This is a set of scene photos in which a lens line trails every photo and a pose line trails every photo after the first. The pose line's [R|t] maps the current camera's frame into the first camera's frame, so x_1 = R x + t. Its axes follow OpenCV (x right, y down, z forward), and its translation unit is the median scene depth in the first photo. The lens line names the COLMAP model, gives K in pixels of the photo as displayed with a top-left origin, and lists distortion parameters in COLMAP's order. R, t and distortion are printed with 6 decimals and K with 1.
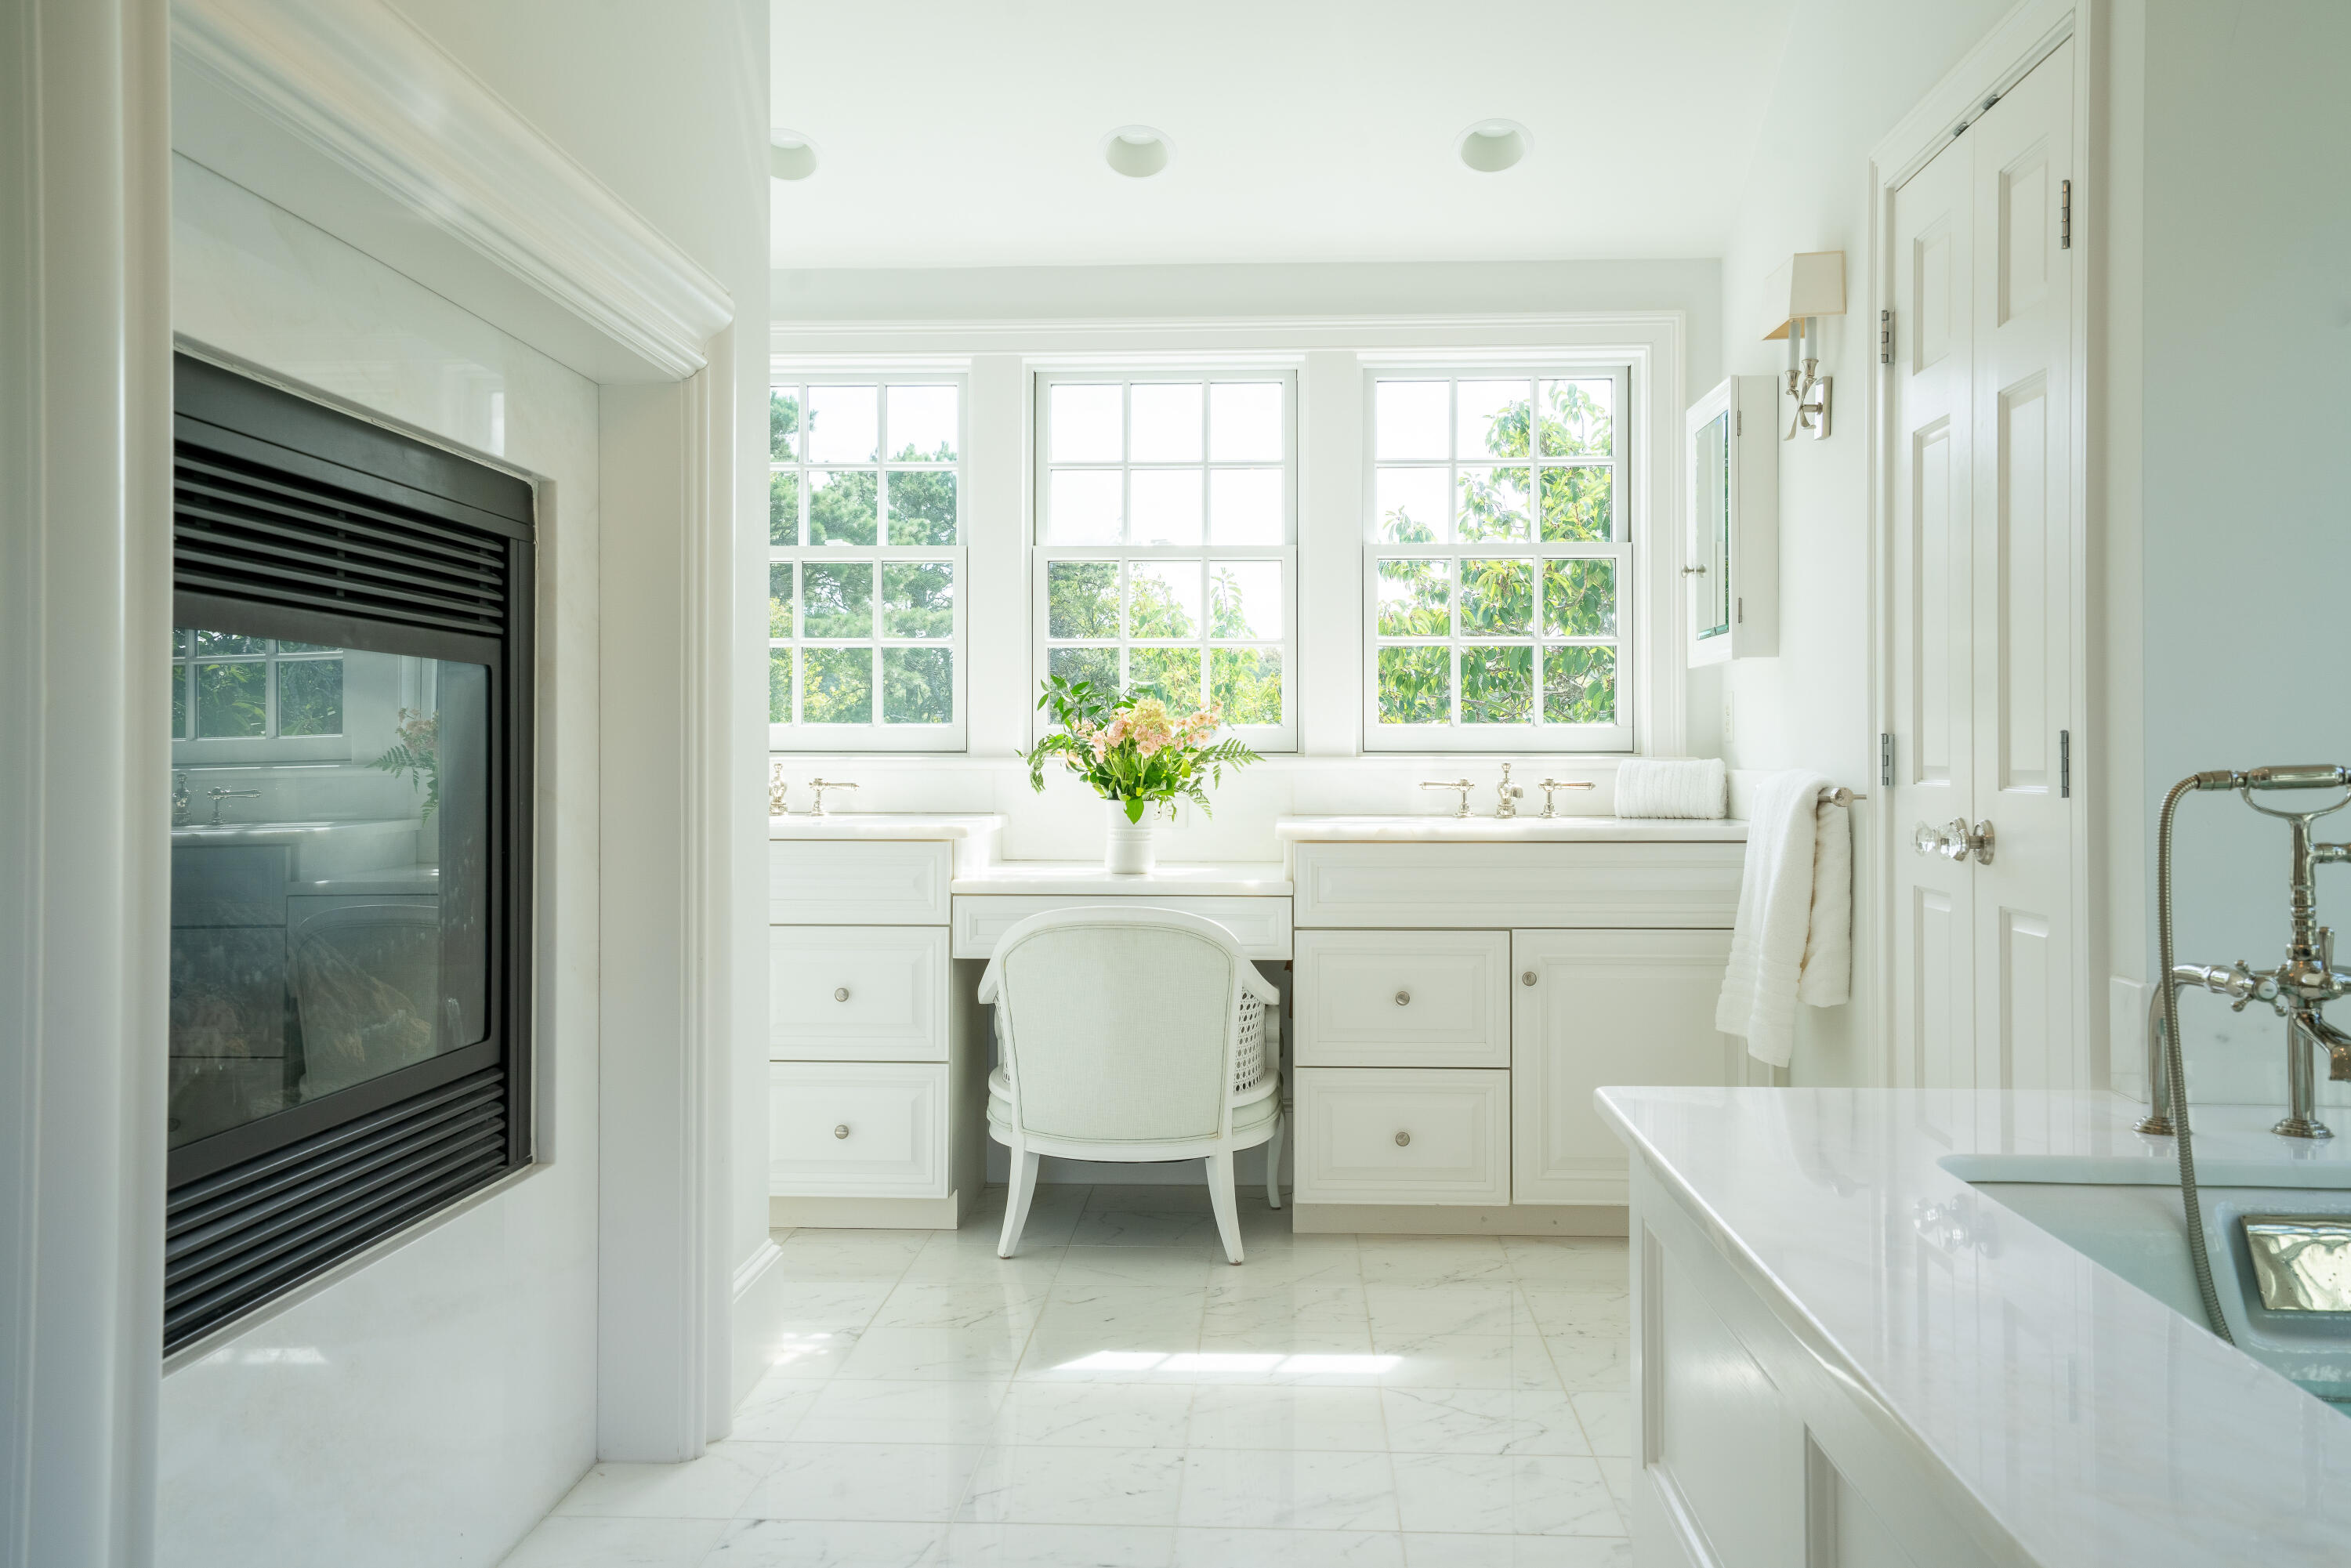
lens RADIAL K [[2101.4, 0, 1174.8], [0, 2101.4, 775.2], [0, 0, 1]] dist [0.000873, 0.000036]
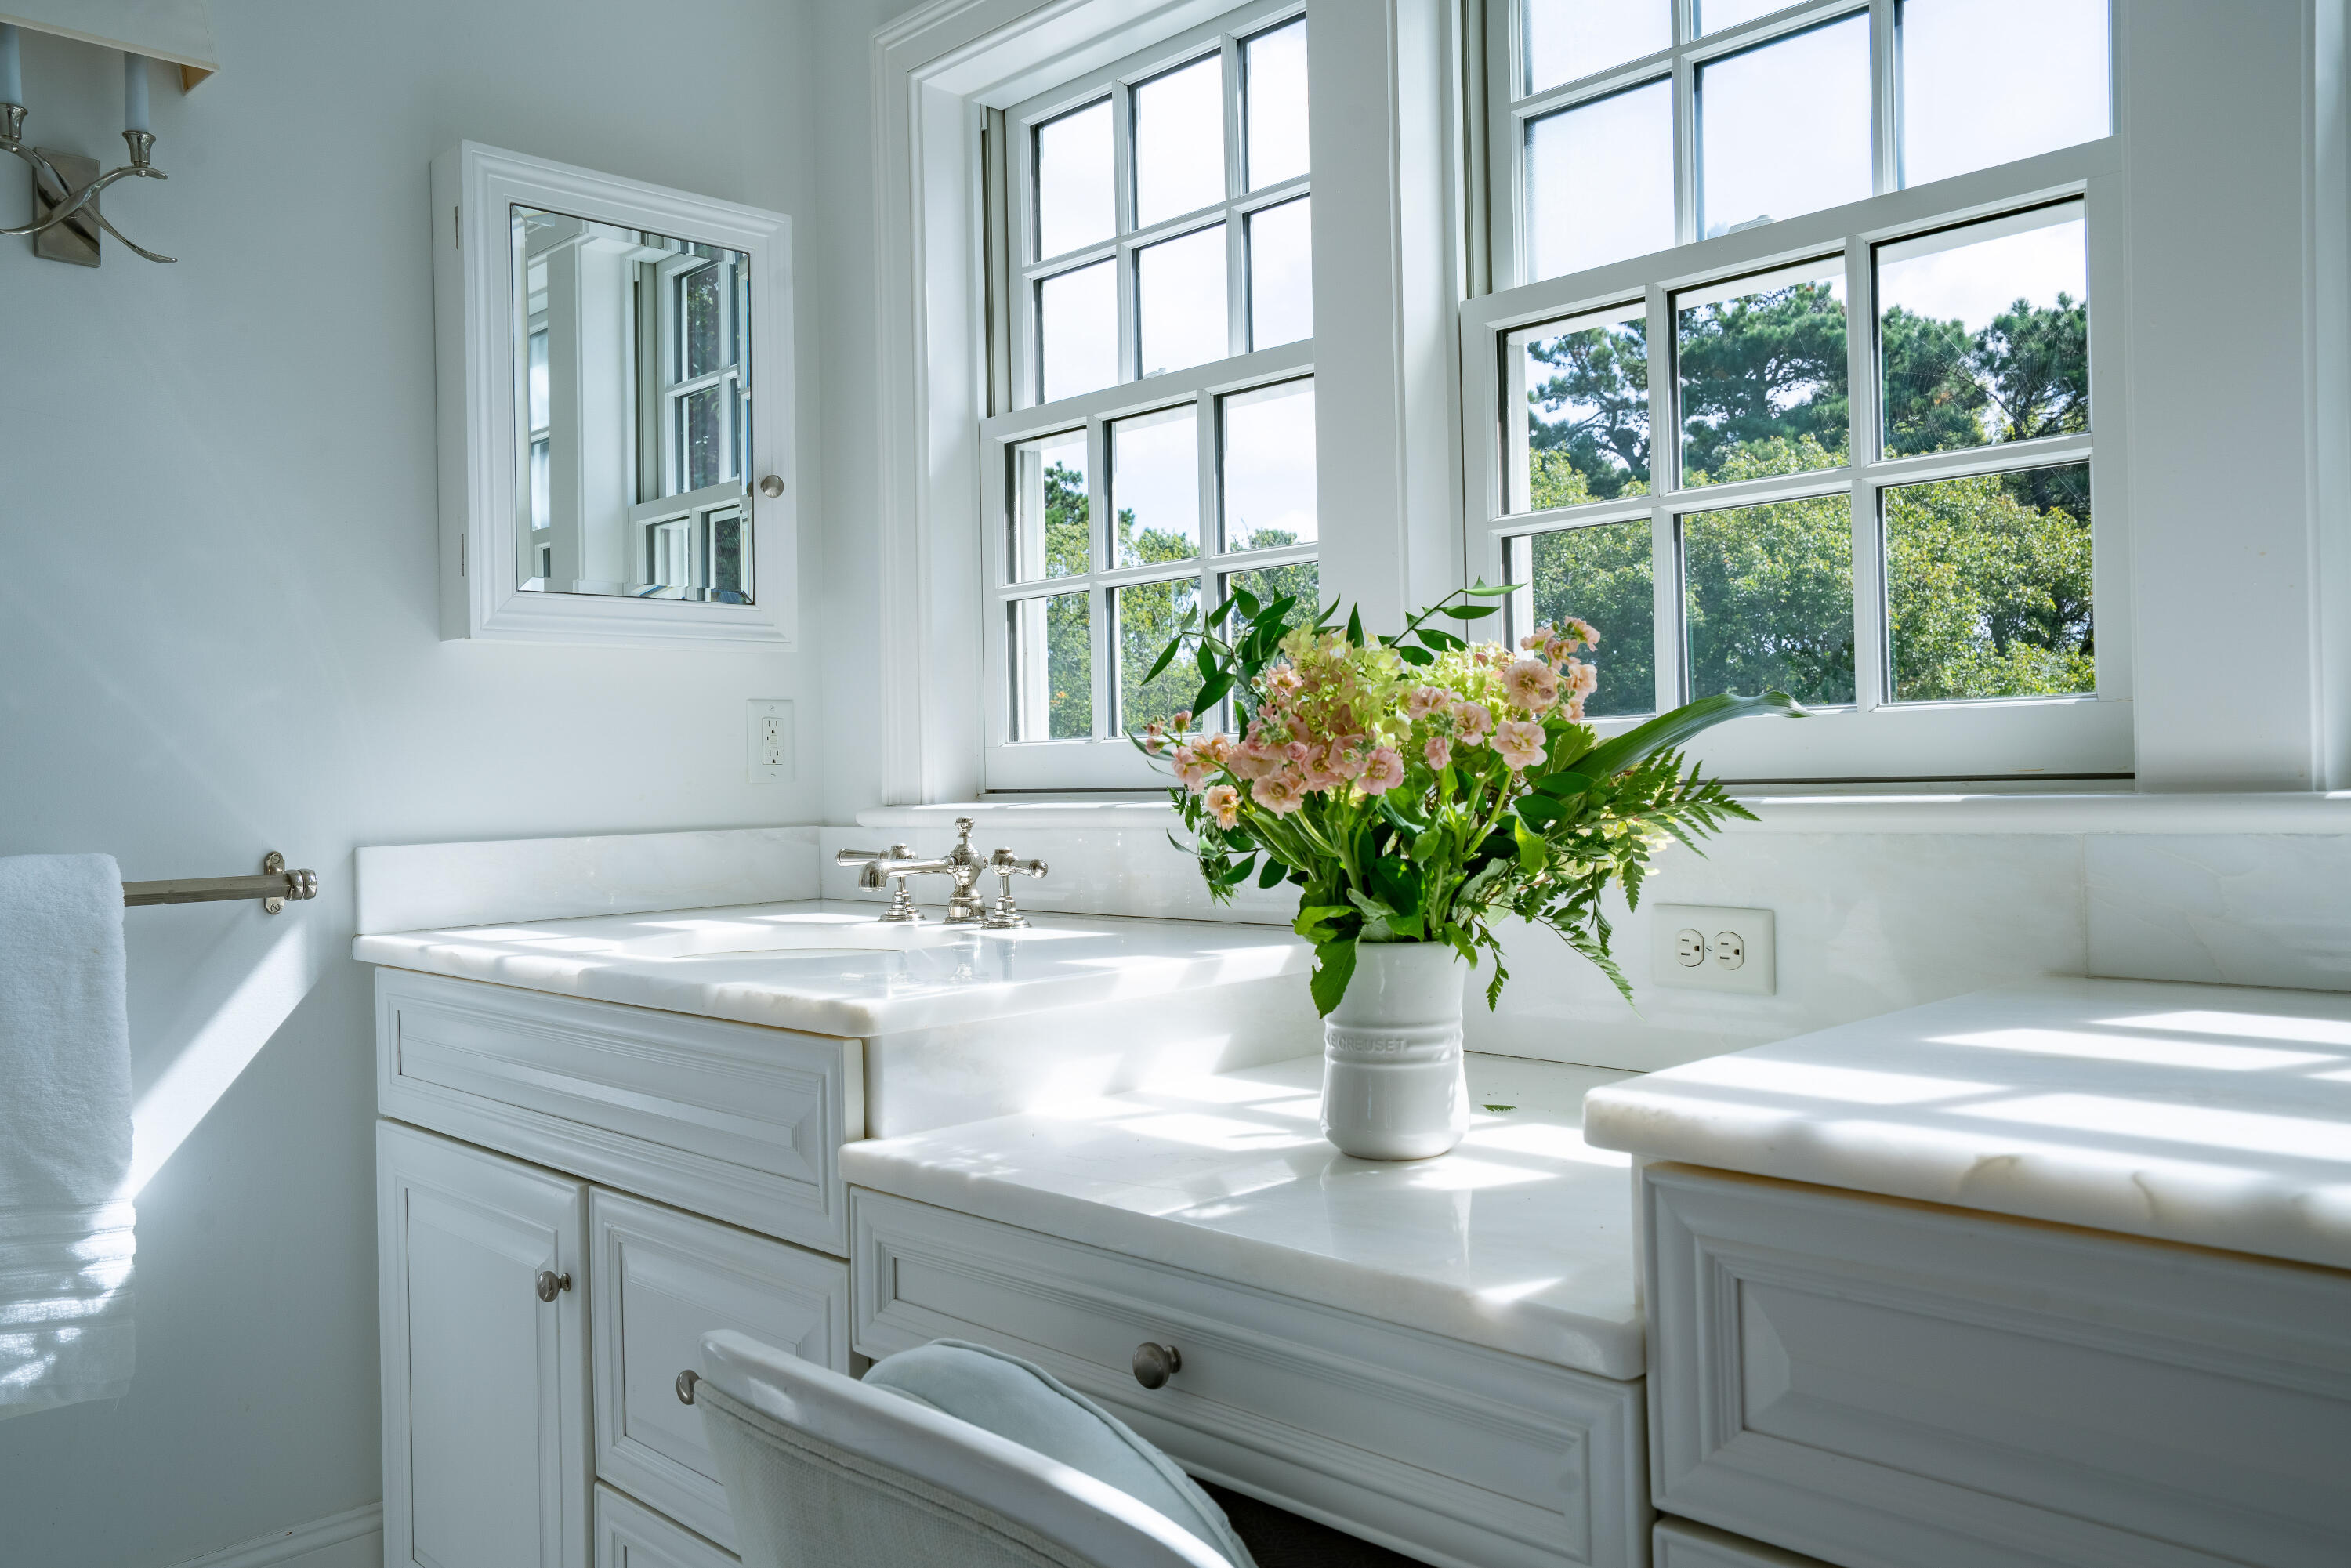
lens RADIAL K [[1861.8, 0, 1178.3], [0, 1861.8, 788.8], [0, 0, 1]] dist [-0.005911, -0.001185]
pose [[0.727994, -0.012022, -0.685478, 0.157087], [0.009735, 0.999927, -0.007198, -0.009438], [0.685514, -0.001433, 0.728058, 0.767579]]
